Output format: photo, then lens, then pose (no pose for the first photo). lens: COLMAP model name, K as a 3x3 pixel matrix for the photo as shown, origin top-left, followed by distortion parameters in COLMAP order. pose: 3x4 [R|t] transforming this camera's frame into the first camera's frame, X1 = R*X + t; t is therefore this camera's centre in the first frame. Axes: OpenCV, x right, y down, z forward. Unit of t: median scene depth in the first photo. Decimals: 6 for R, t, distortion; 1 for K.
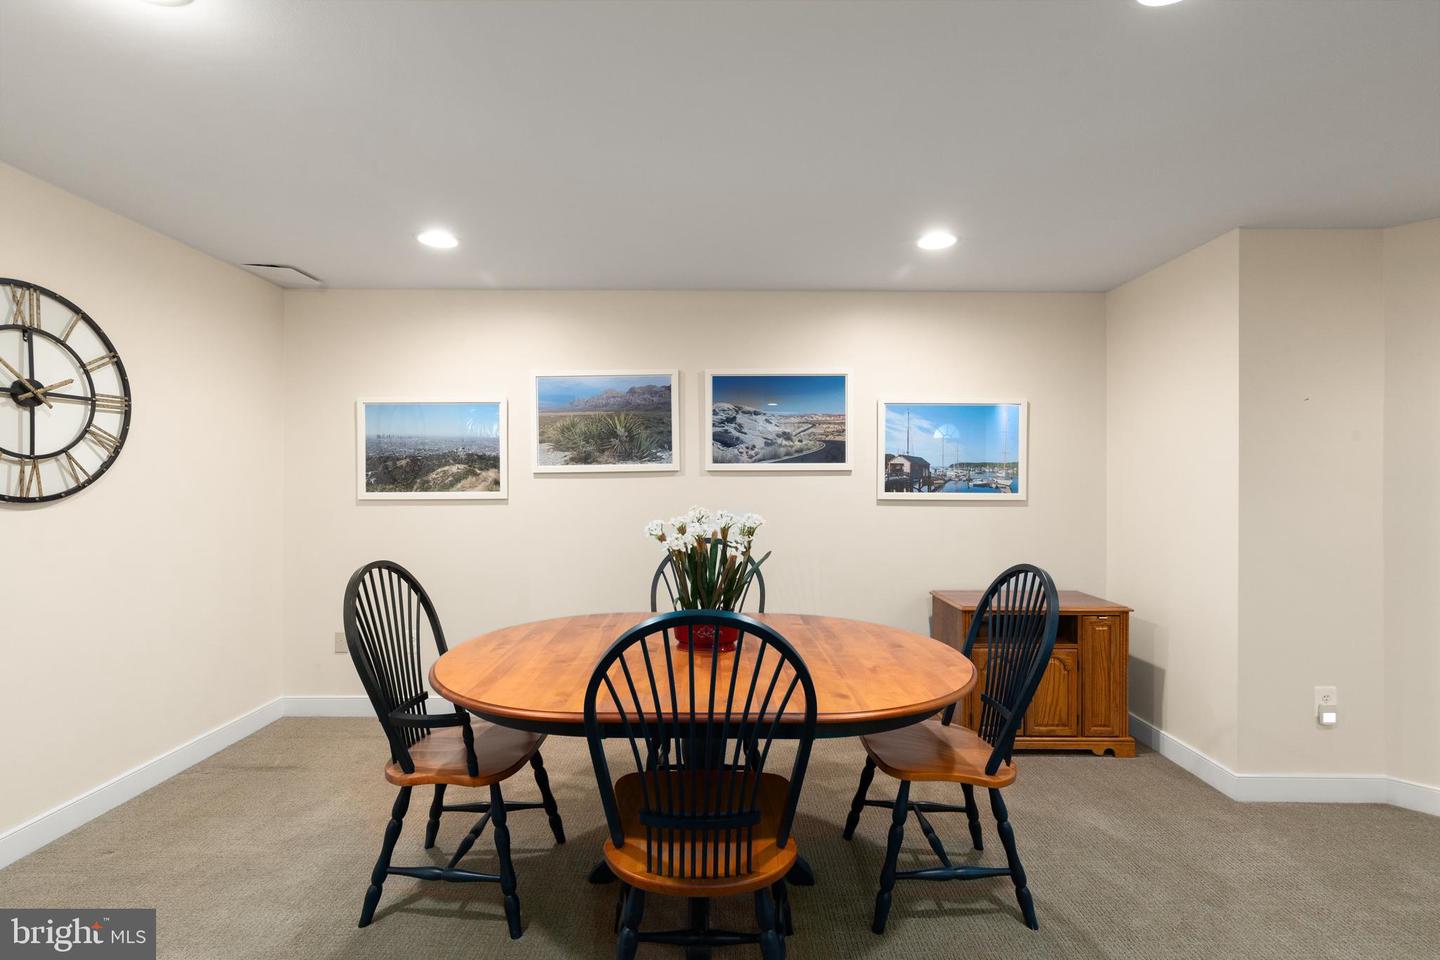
lens RADIAL K [[648.1, 0, 726.8], [0, 648.1, 480.6], [0, 0, 1]] dist [0.004750, -0.000298]
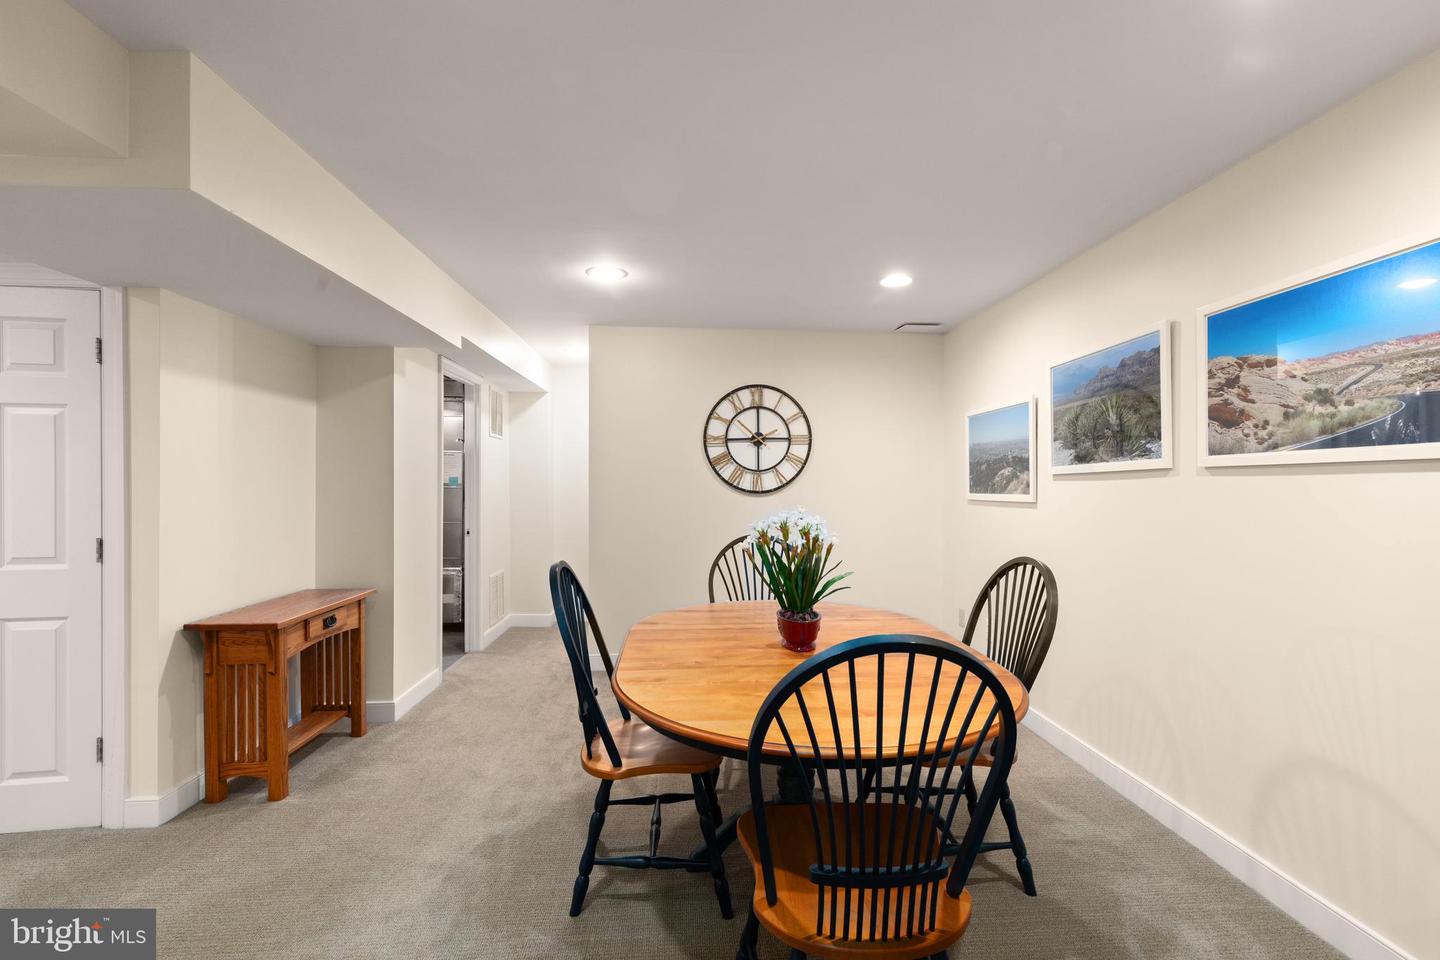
lens RADIAL K [[648.1, 0, 726.8], [0, 648.1, 480.6], [0, 0, 1]] dist [0.004750, -0.000298]
pose [[0.061553, -0.004671, -0.998093, 0.580528], [-0.002698, 0.999985, -0.004846, 0.002120], [0.998100, 0.002991, 0.061539, 0.494084]]
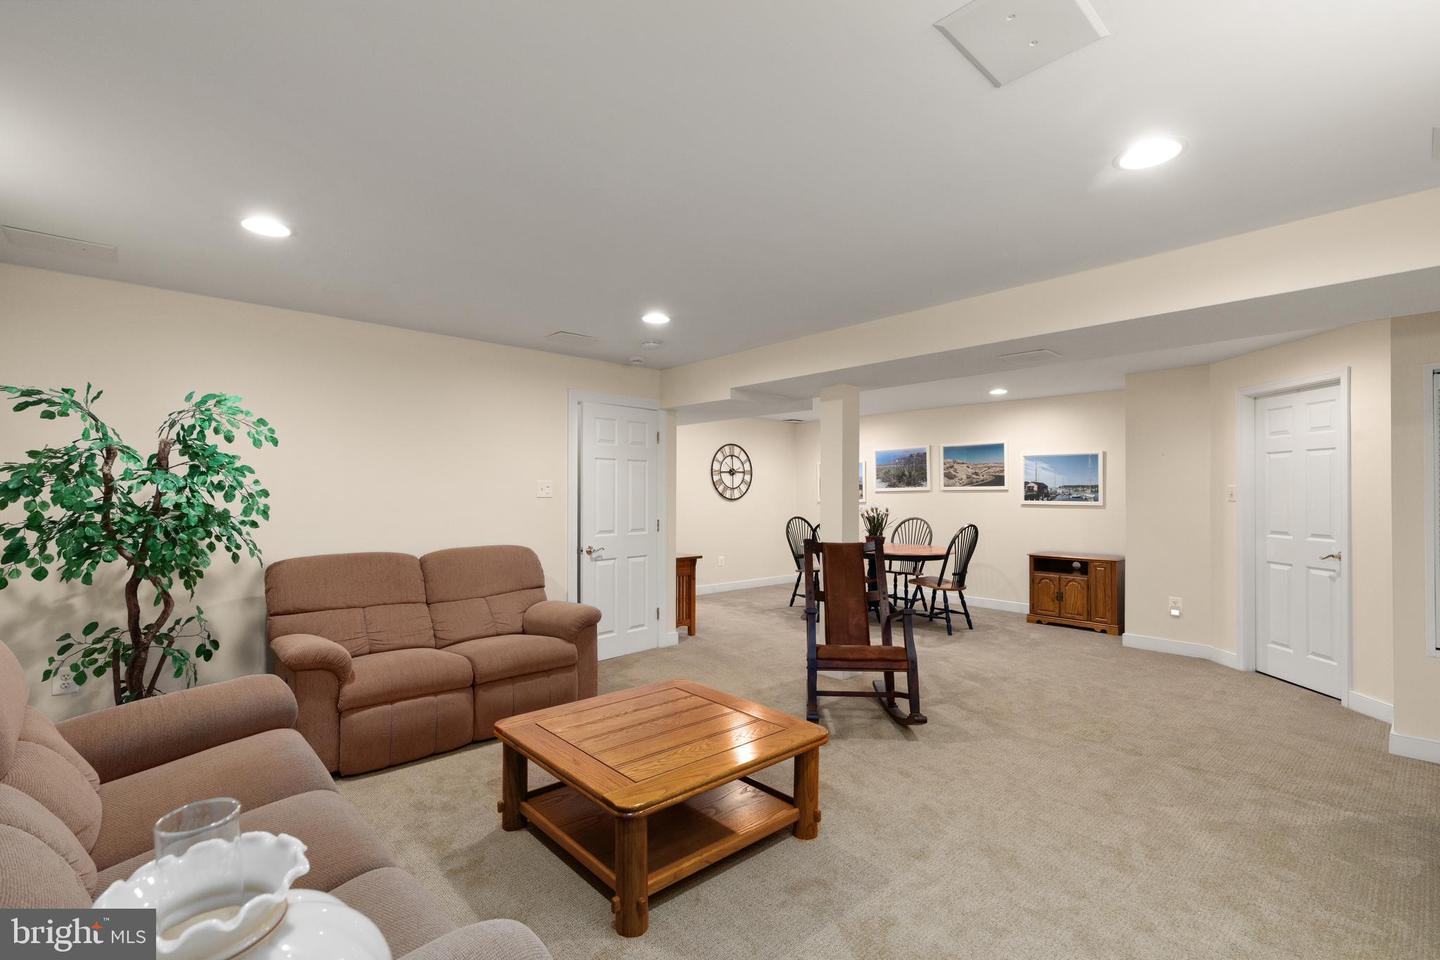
lens RADIAL K [[634.5, 0, 715.3], [0, 634.5, 490.7], [0, 0, 1]] dist [0.002221, 0.000000]
pose [[0.668537, -0.004004, -0.743668, 1.062418], [-0.001676, 0.999975, -0.006891, 0.002688], [0.743677, 0.005853, 0.668513, -1.018080]]
